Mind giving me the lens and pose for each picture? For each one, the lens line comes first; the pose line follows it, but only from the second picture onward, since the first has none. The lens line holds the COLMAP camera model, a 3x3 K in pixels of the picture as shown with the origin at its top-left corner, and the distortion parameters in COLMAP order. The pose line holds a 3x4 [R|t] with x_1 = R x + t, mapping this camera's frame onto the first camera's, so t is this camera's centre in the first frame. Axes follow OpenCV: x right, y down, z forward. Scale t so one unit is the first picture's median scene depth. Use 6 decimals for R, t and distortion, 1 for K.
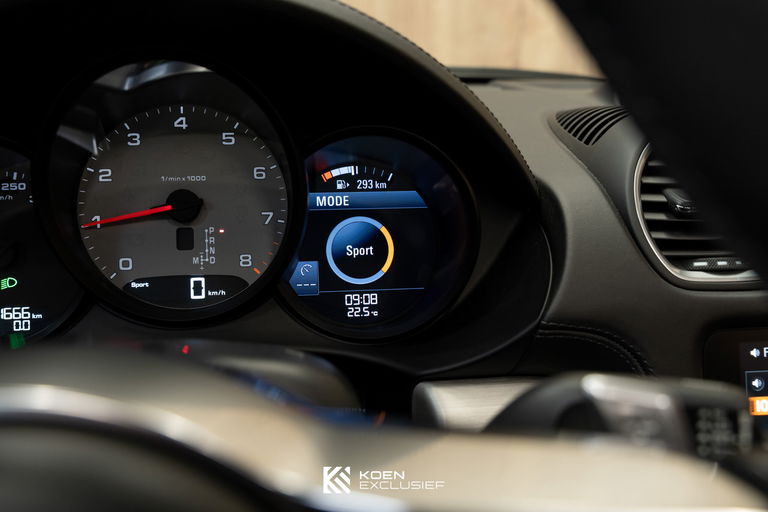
lens RADIAL K [[749.1, 0, 380.4], [0, 749.1, 253.4], [0, 0, 1]] dist [-0.004975, 0.000000]
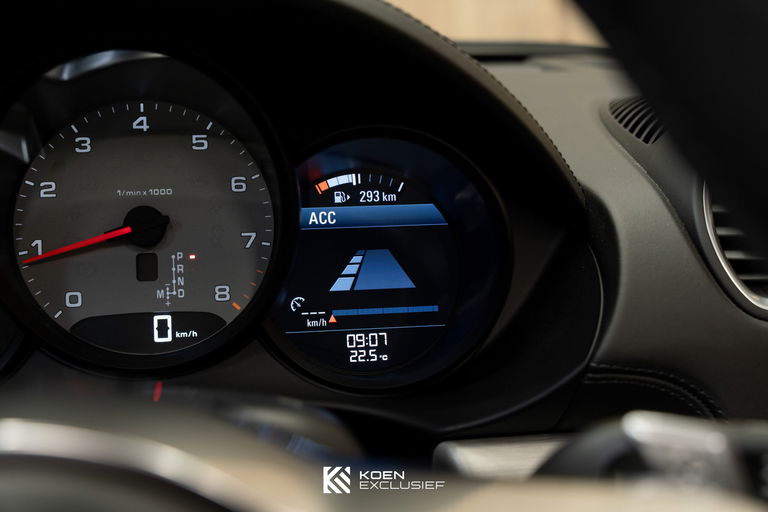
lens RADIAL K [[1024.4, 0, 386.4], [0, 1024.4, 256.0], [0, 0, 1]] dist [0.004783, 0.000000]
pose [[0.999916, -0.012835, 0.001561, -0.005283], [0.012874, 0.999504, -0.028755, 0.003432], [-0.001191, 0.028773, 0.999585, -0.100844]]
